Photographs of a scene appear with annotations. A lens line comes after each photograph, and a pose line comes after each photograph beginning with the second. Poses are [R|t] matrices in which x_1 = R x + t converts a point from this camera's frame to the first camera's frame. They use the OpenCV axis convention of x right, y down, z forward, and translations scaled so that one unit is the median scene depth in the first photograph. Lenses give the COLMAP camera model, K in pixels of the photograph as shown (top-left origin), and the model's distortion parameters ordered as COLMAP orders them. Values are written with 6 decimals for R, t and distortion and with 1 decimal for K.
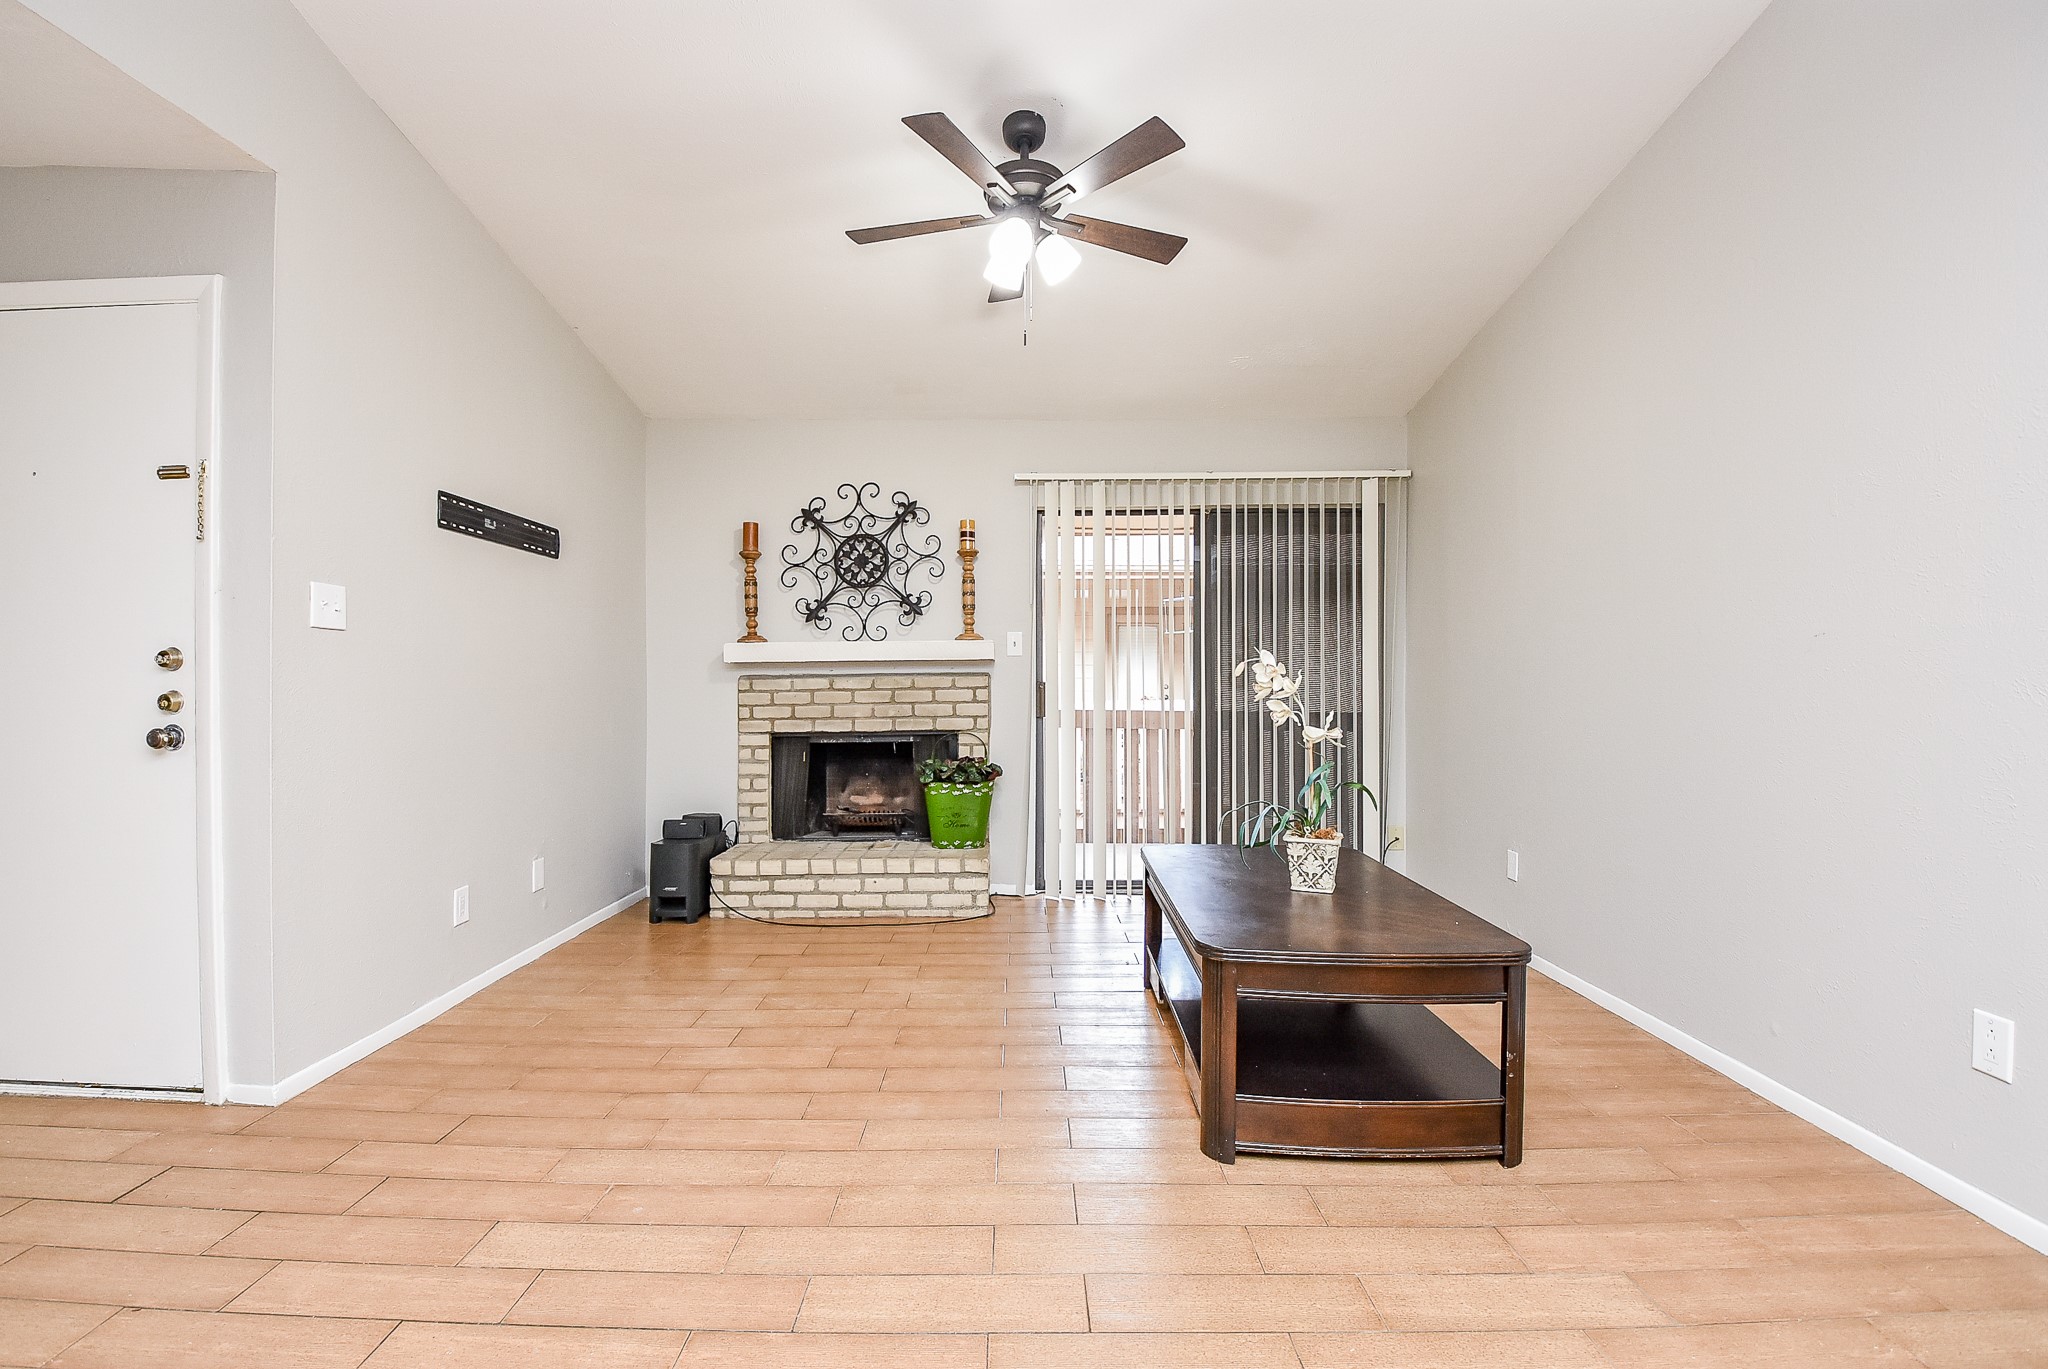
lens RADIAL K [[906.7, 0, 1010.2], [0, 906.7, 681.3], [0, 0, 1]] dist [0.018590, -0.025509]
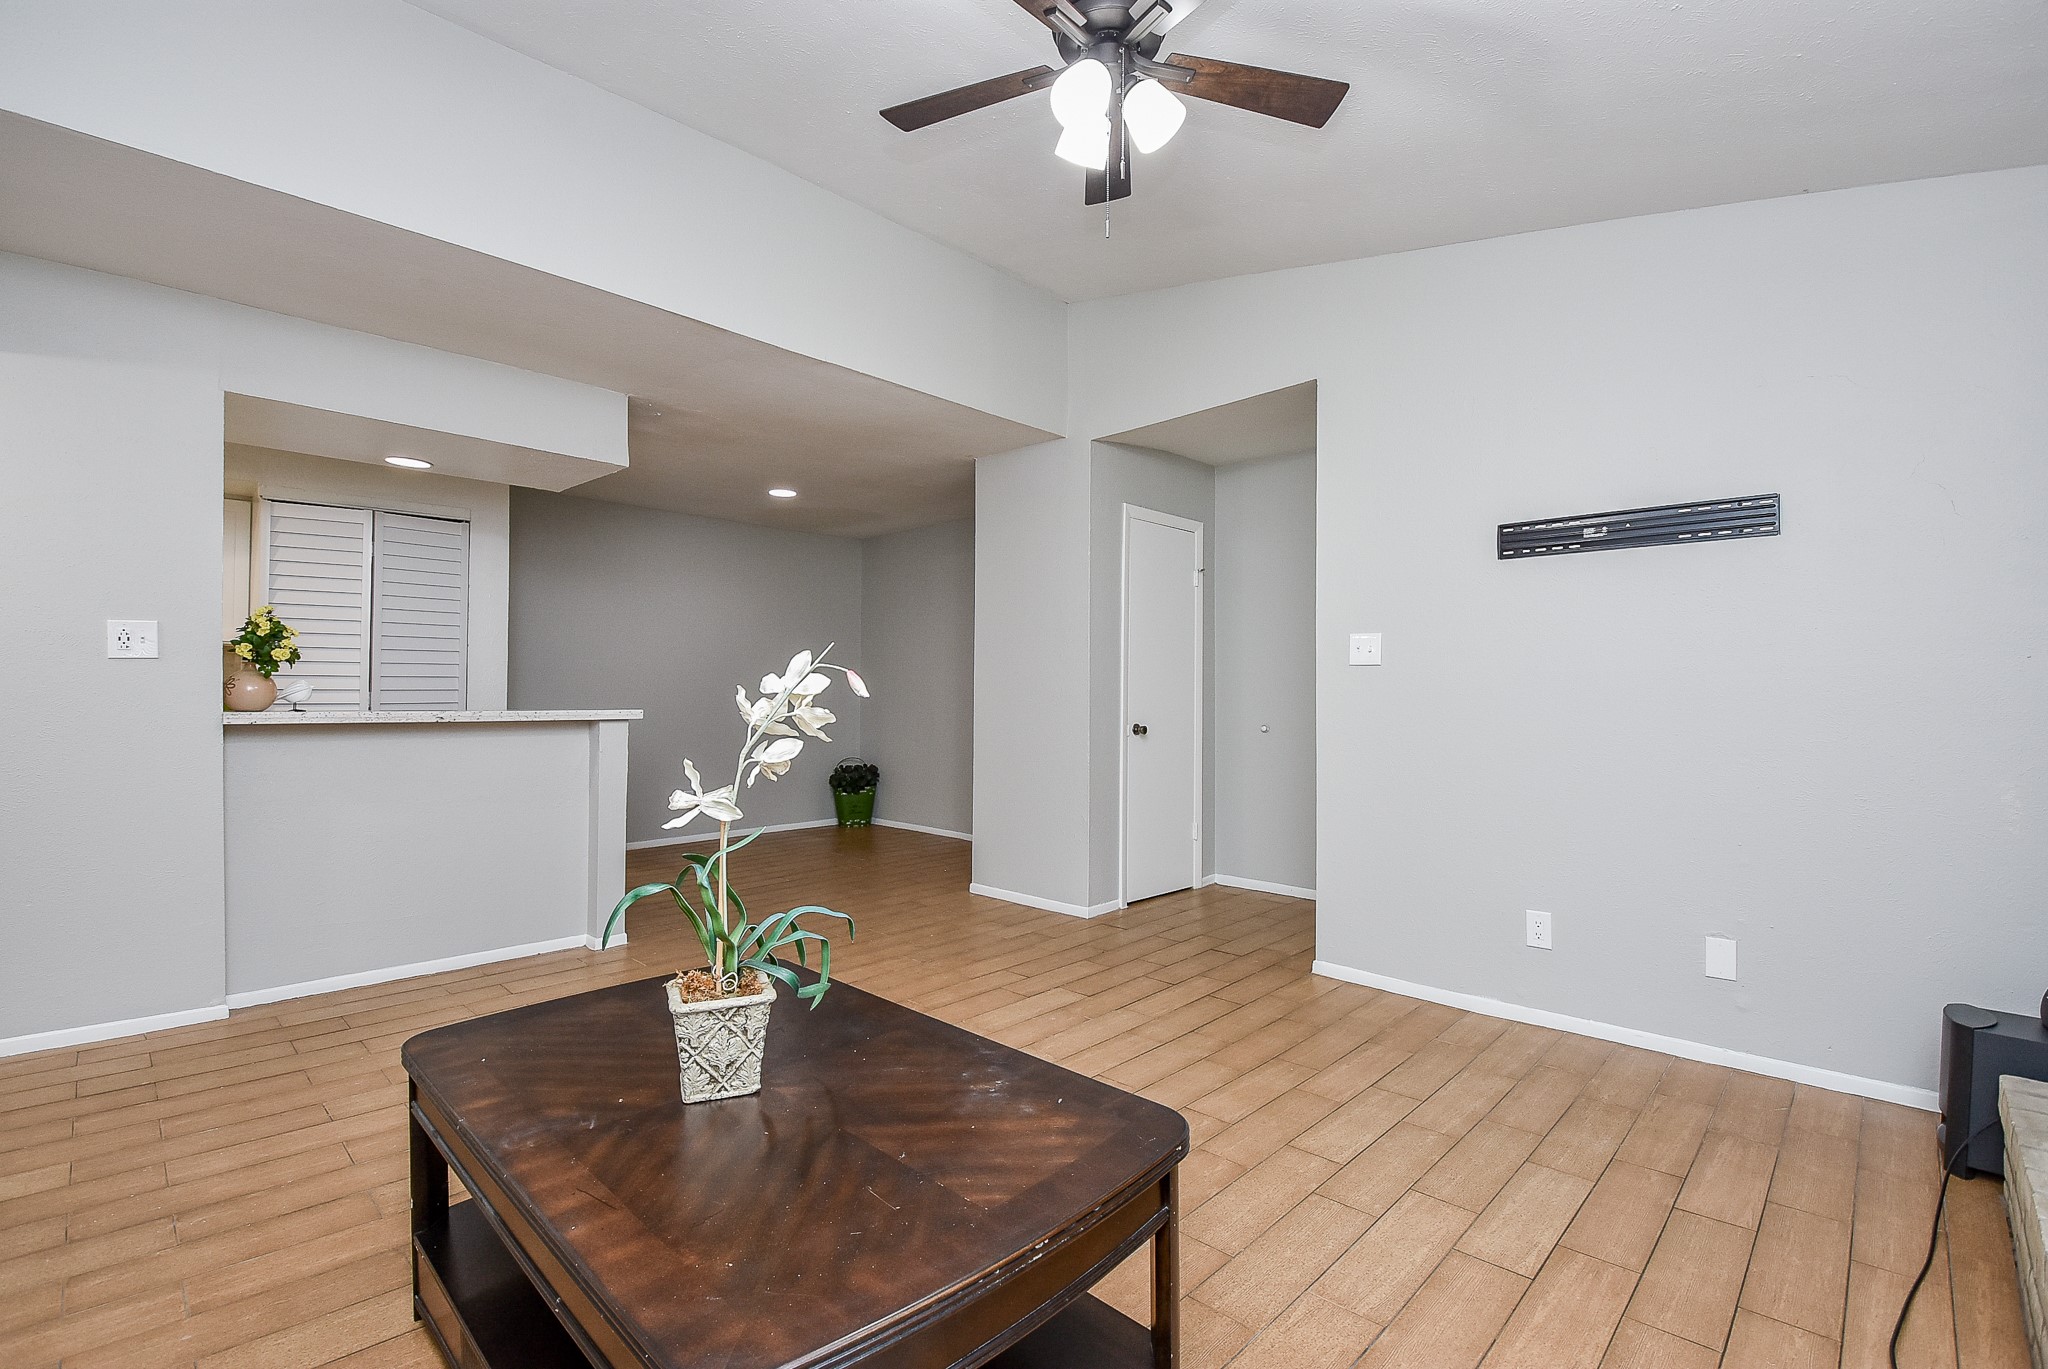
lens RADIAL K [[924.2, 0, 1018.7], [0, 924.2, 676.8], [0, 0, 1]] dist [-0.000130, -0.016122]
pose [[-0.690901, -0.017551, -0.722736, 0.357212], [-0.005191, 0.999800, -0.019316, -0.004966], [0.722930, -0.009594, -0.690854, 0.879803]]
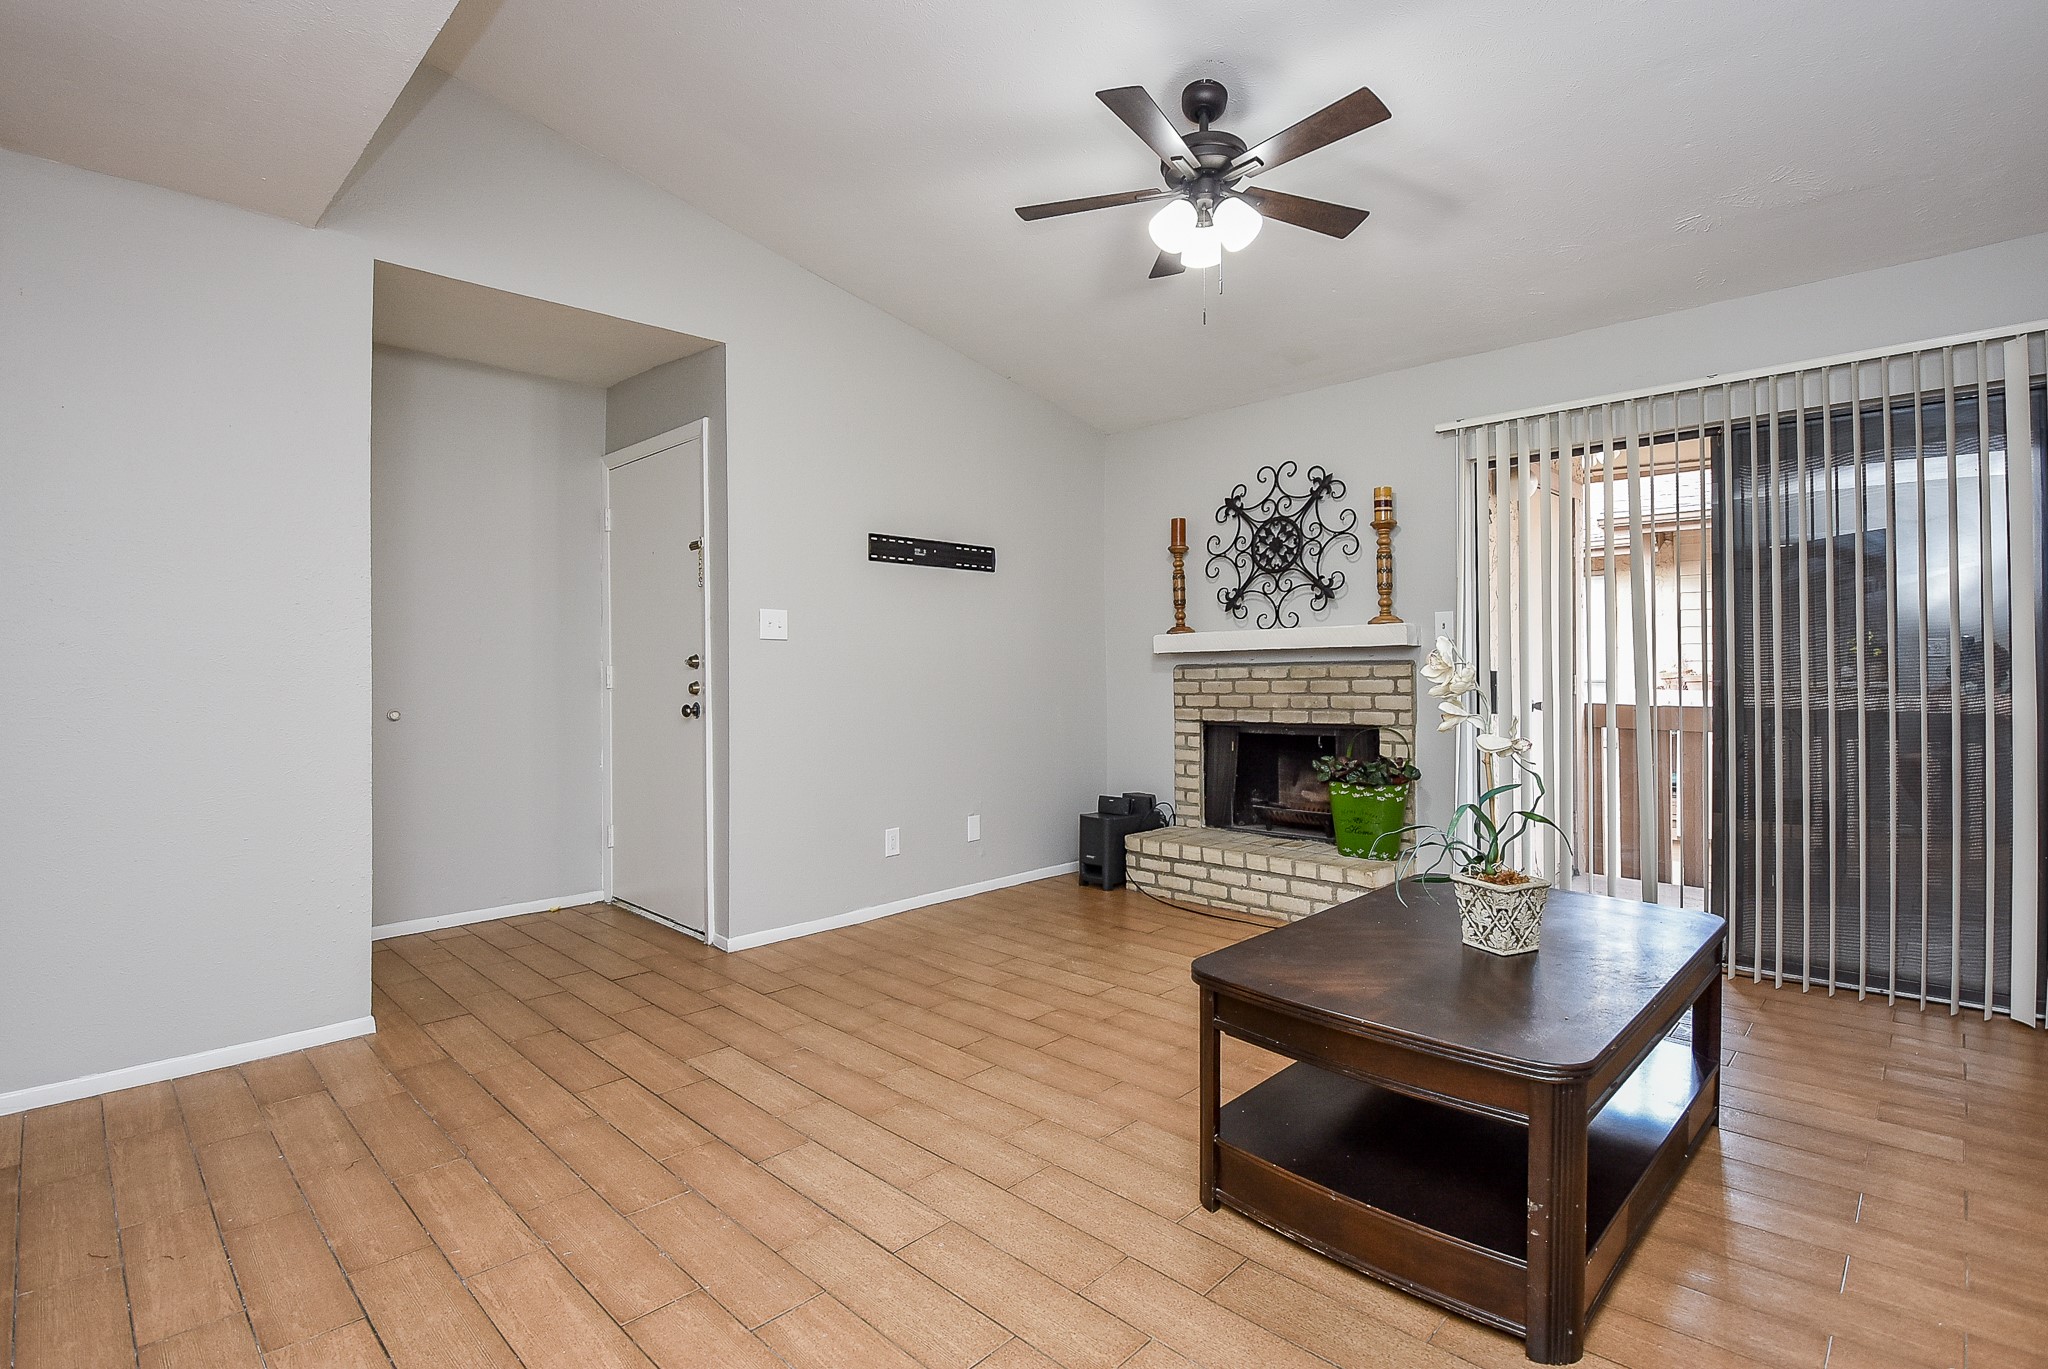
lens RADIAL K [[970.5, 0, 1030.4], [0, 970.5, 662.1], [0, 0, 1]] dist [0.050653, -0.000218]
pose [[0.725672, -0.007007, -0.688006, 0.357804], [0.006482, 0.999973, -0.003347, -0.007274], [0.688011, -0.002031, 0.725698, 0.073007]]
